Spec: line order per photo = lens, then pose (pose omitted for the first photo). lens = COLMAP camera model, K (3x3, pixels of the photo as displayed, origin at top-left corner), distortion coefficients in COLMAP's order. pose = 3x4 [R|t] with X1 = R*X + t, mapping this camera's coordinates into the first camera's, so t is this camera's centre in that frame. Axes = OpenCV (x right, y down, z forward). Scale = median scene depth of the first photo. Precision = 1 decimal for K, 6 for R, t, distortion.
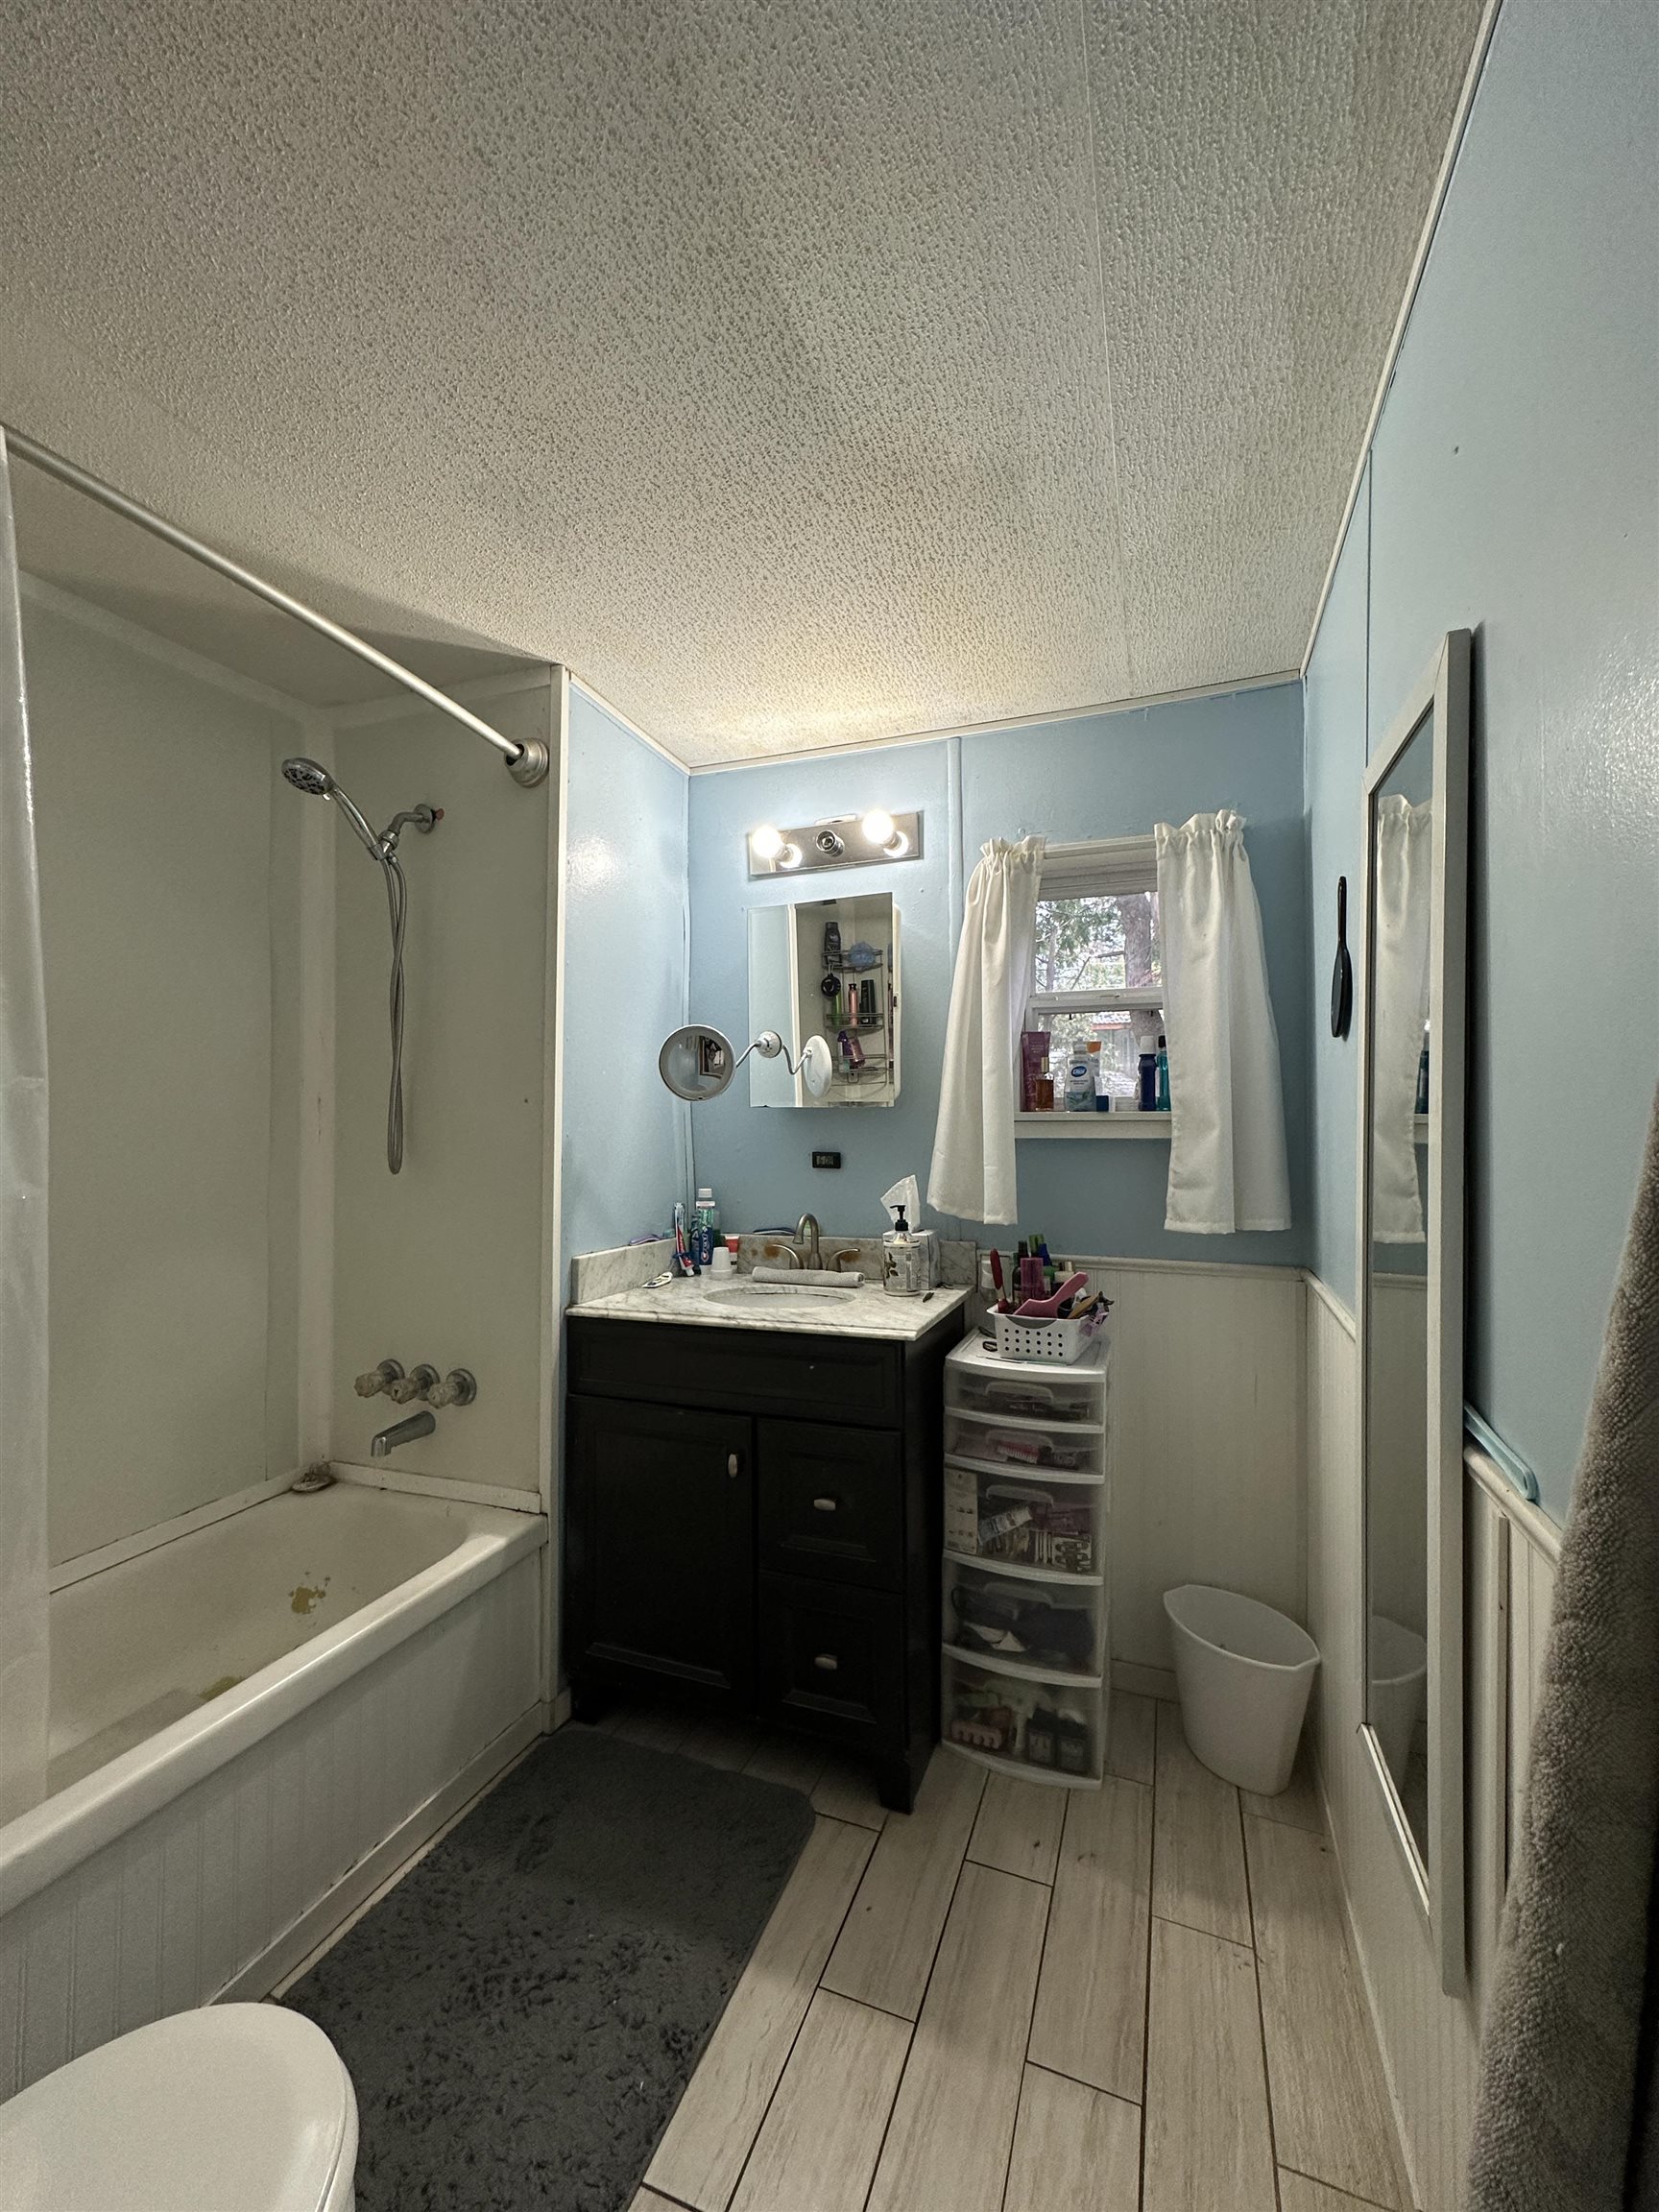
lens RADIAL K [[881.5, 0, 829.0], [0, 881.5, 1110.9], [0, 0, 1]] dist [-0.002021, 0.000178]
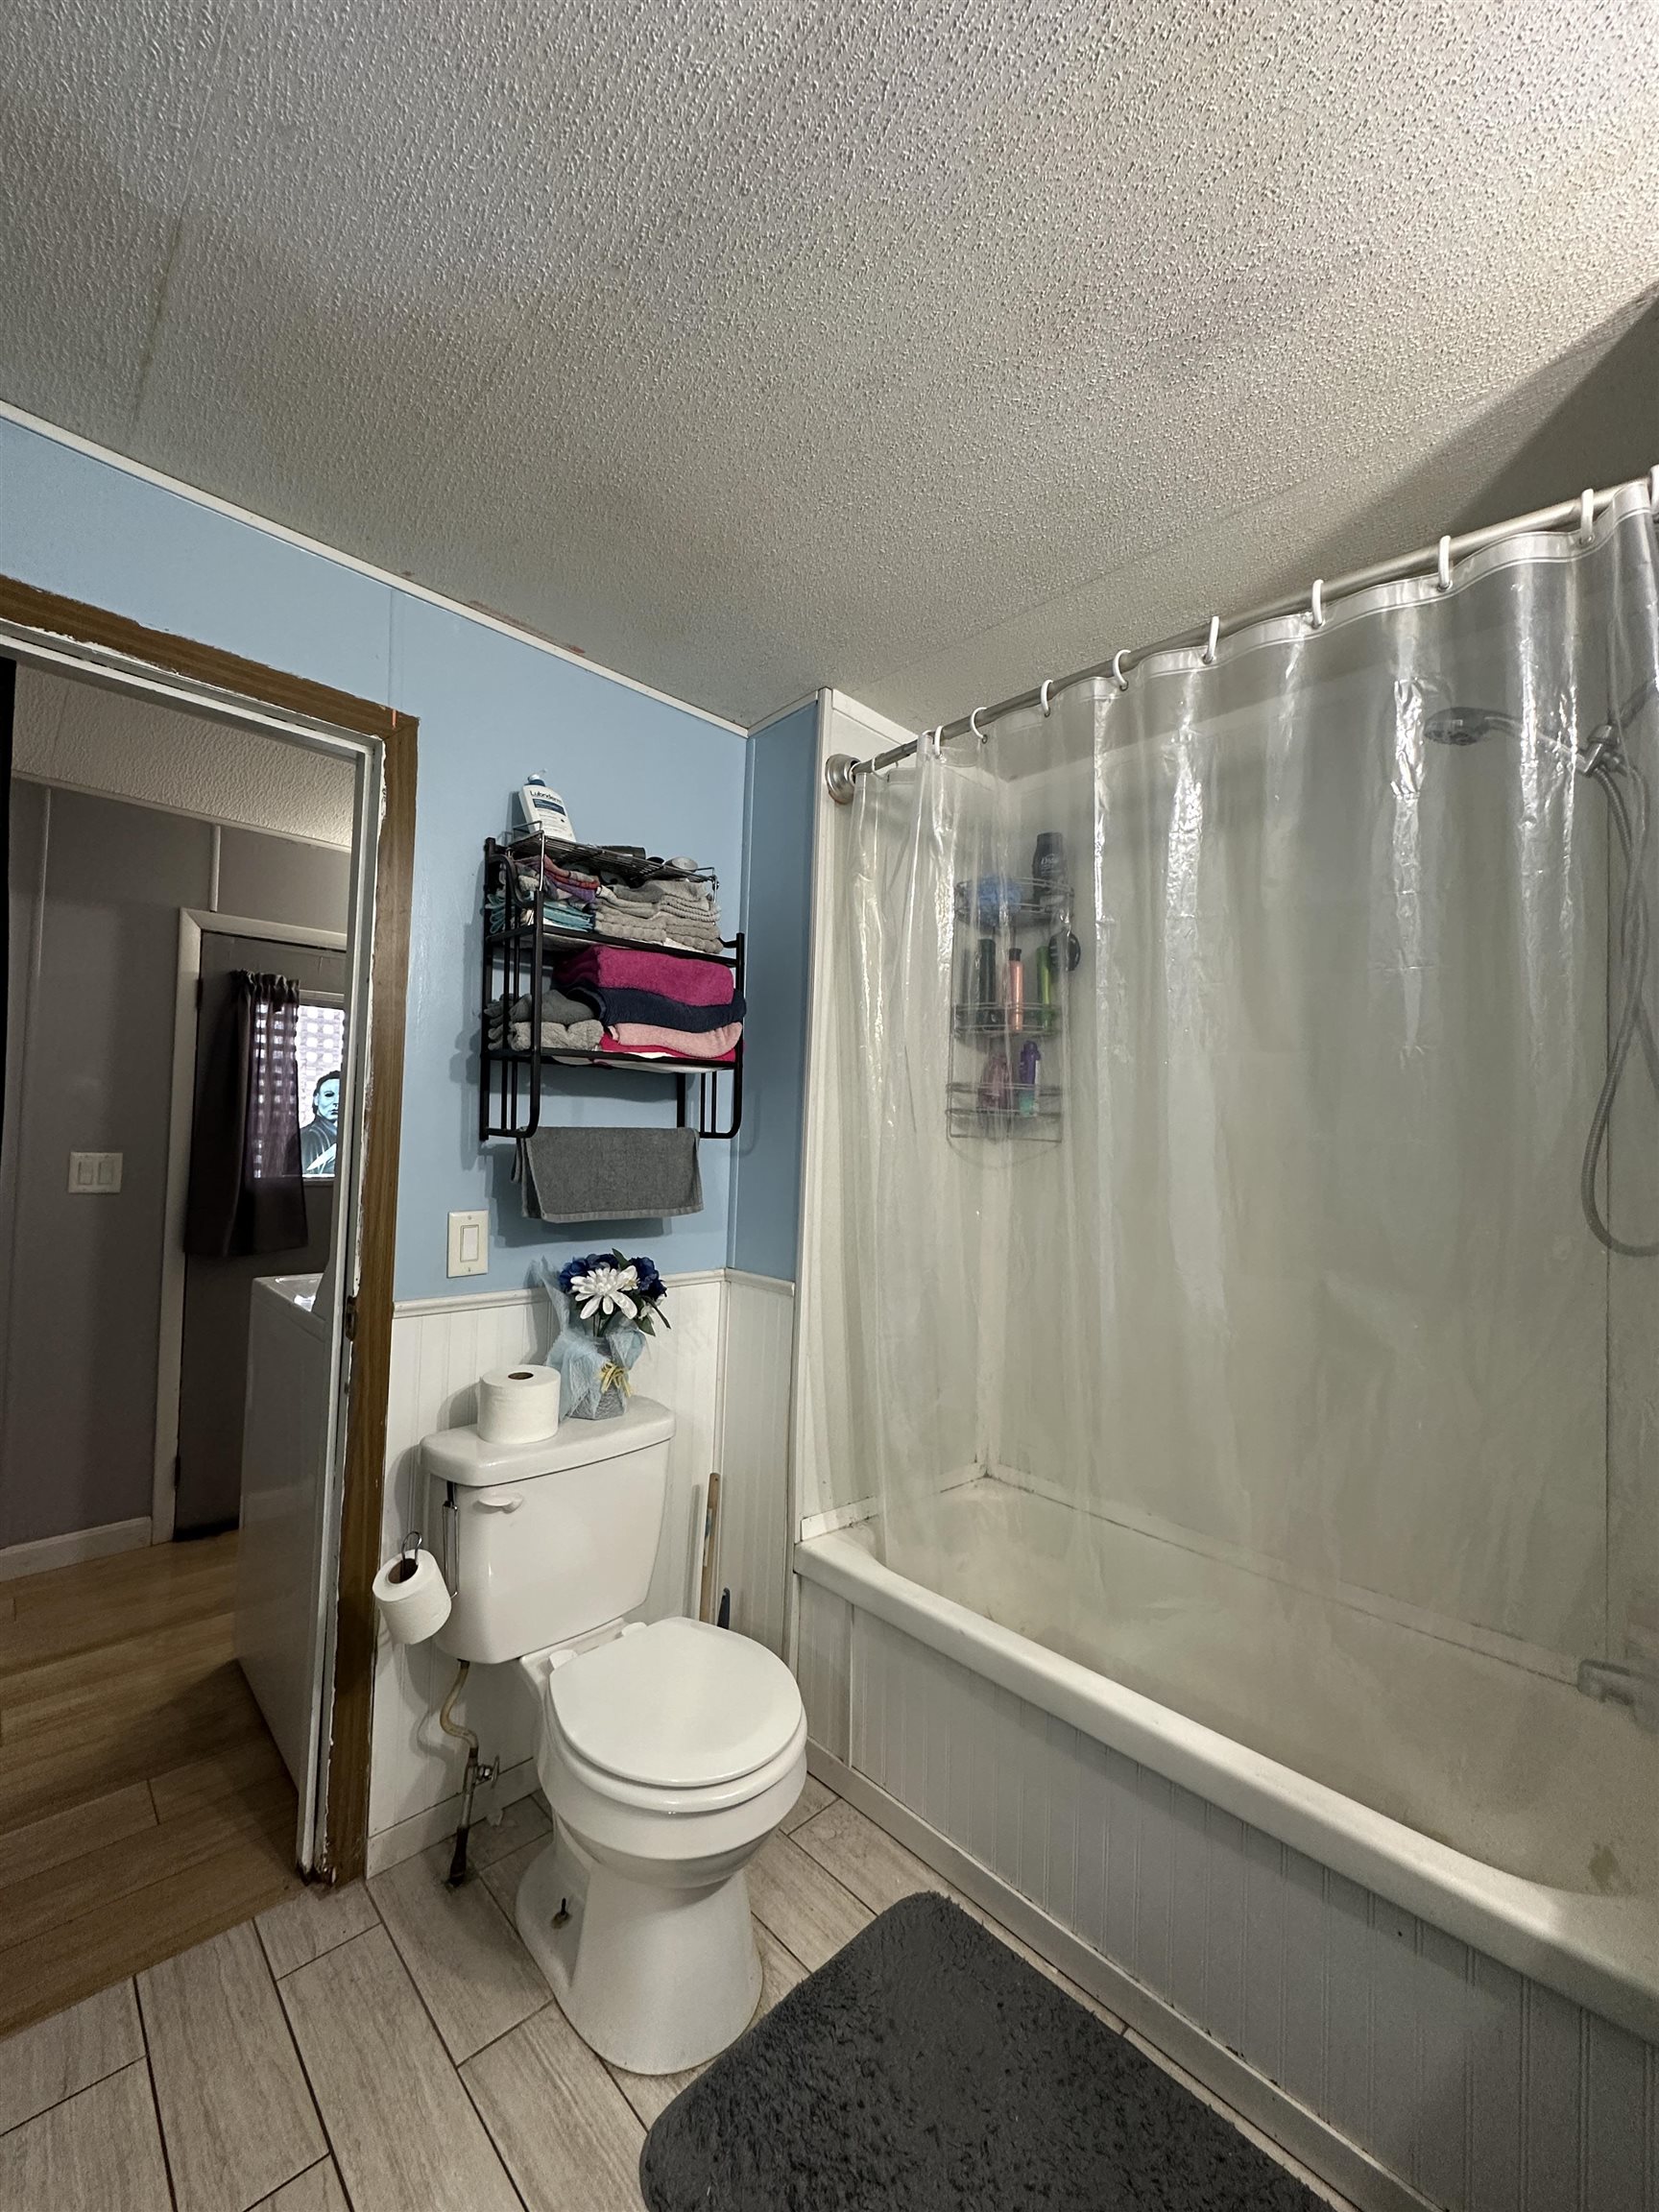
lens RADIAL K [[881.5, 0, 829.0], [0, 881.5, 1110.9], [0, 0, 1]] dist [-0.002021, 0.000178]
pose [[-0.420298, -0.041884, -0.906419, 0.356662], [-0.021345, 0.999114, -0.036270, 0.004488], [0.907135, 0.004103, -0.420820, 0.863079]]
